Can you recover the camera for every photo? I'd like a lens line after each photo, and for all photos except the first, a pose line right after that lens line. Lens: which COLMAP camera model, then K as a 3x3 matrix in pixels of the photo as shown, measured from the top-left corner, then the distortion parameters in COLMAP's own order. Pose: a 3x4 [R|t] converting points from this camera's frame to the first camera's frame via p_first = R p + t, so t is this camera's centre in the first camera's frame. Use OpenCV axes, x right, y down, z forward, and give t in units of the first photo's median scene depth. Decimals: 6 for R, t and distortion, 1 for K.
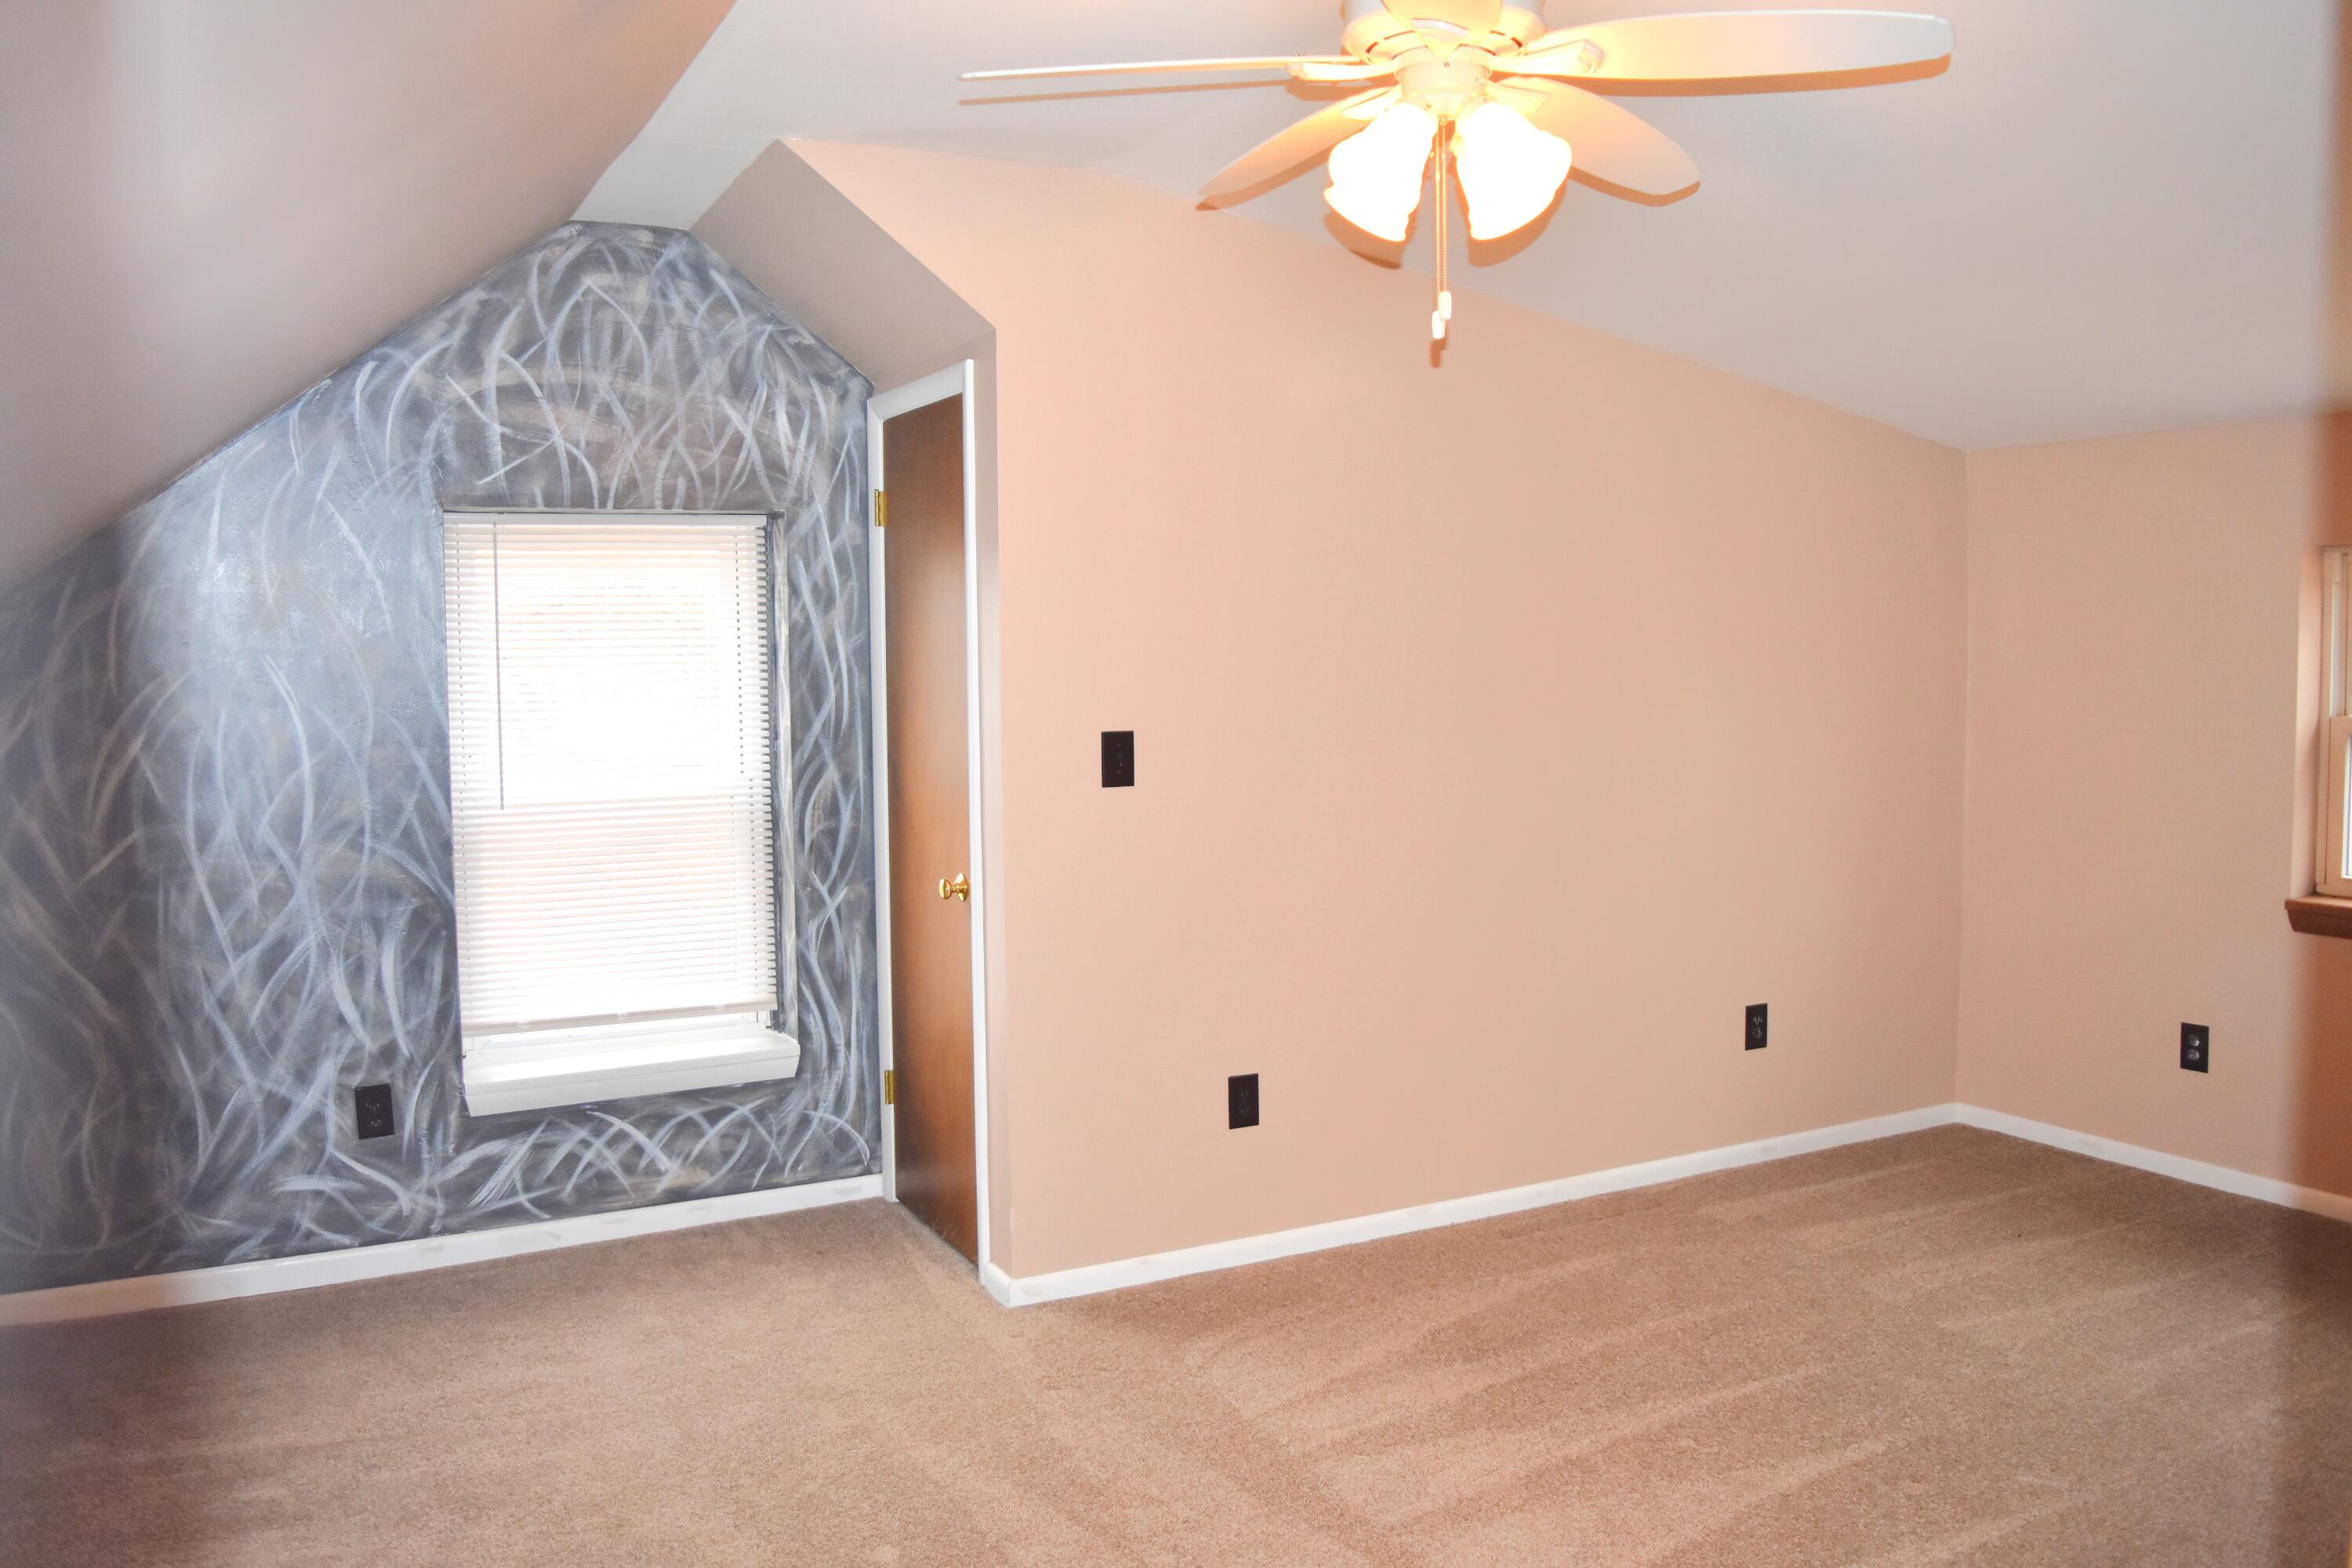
lens RADIAL K [[1869.1, 0, 1184.2], [0, 1869.1, 775.3], [0, 0, 1]] dist [-0.085872, 0.030789]
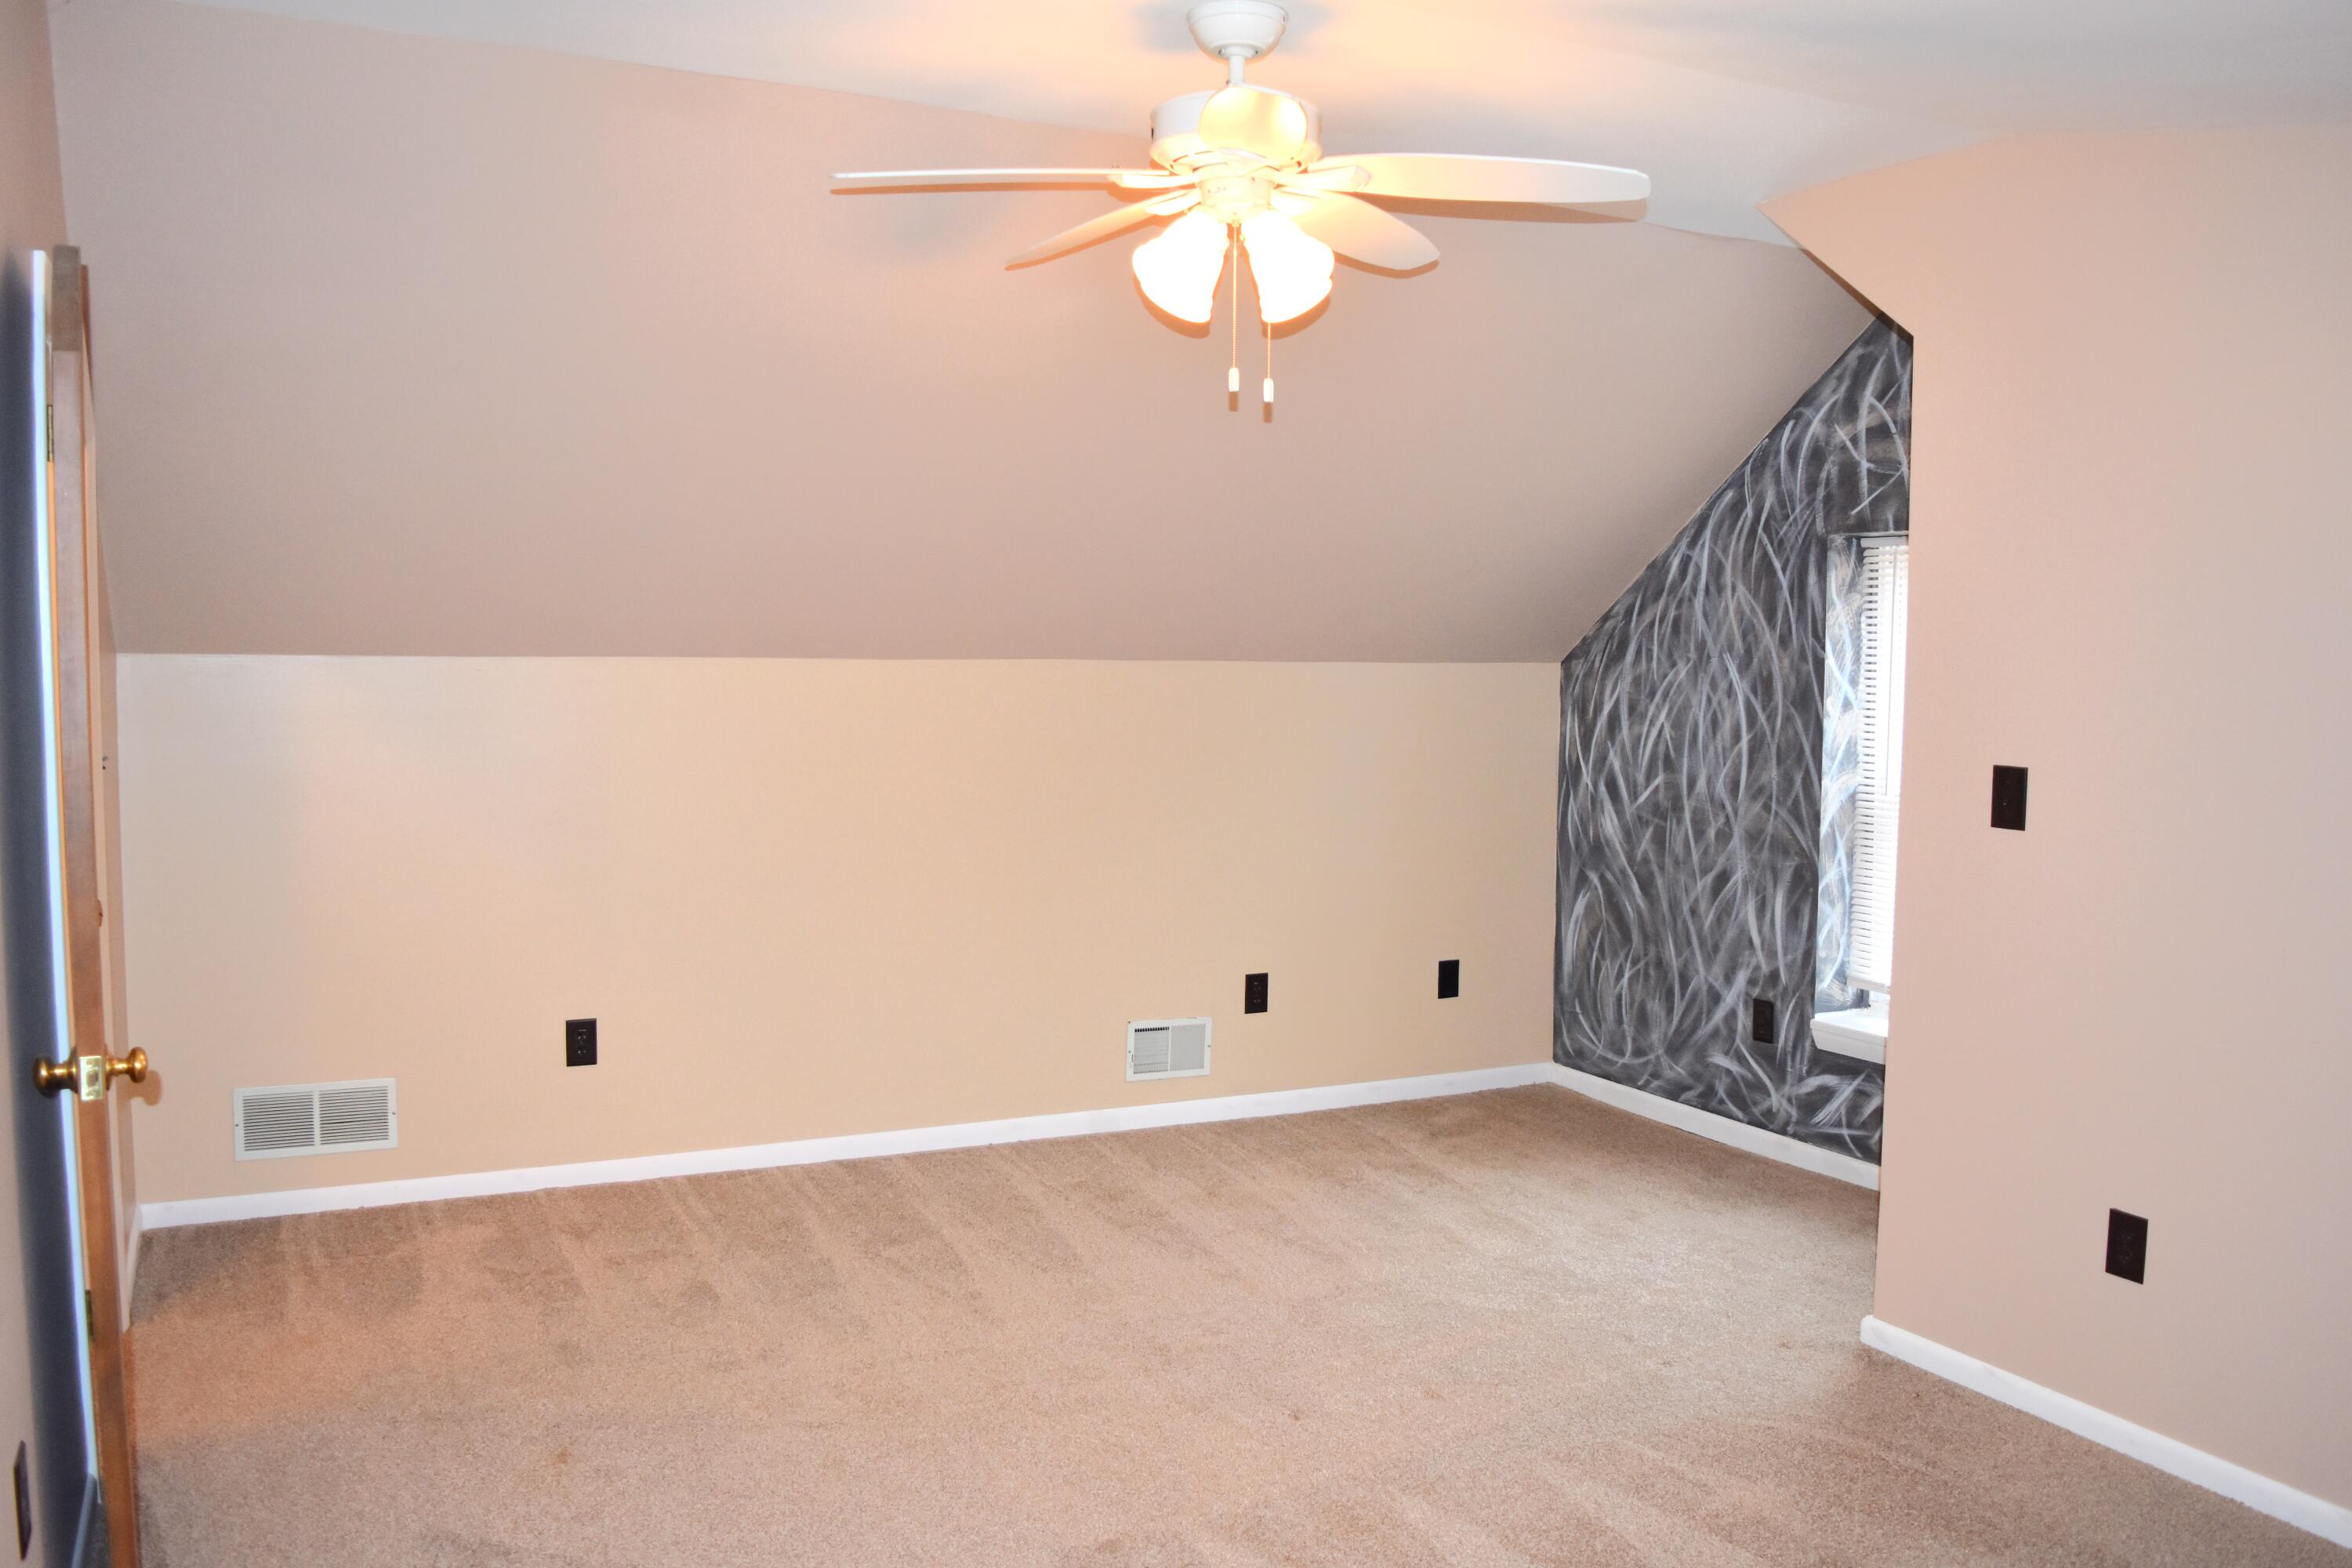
lens RADIAL K [[1869.1, 0, 1184.2], [0, 1869.1, 775.3], [0, 0, 1]] dist [-0.085872, 0.030789]
pose [[0.003326, 0.087584, -0.996152, 0.806935], [-0.082431, 0.992791, 0.087014, -0.060920], [0.996591, 0.081825, 0.010522, 0.585634]]
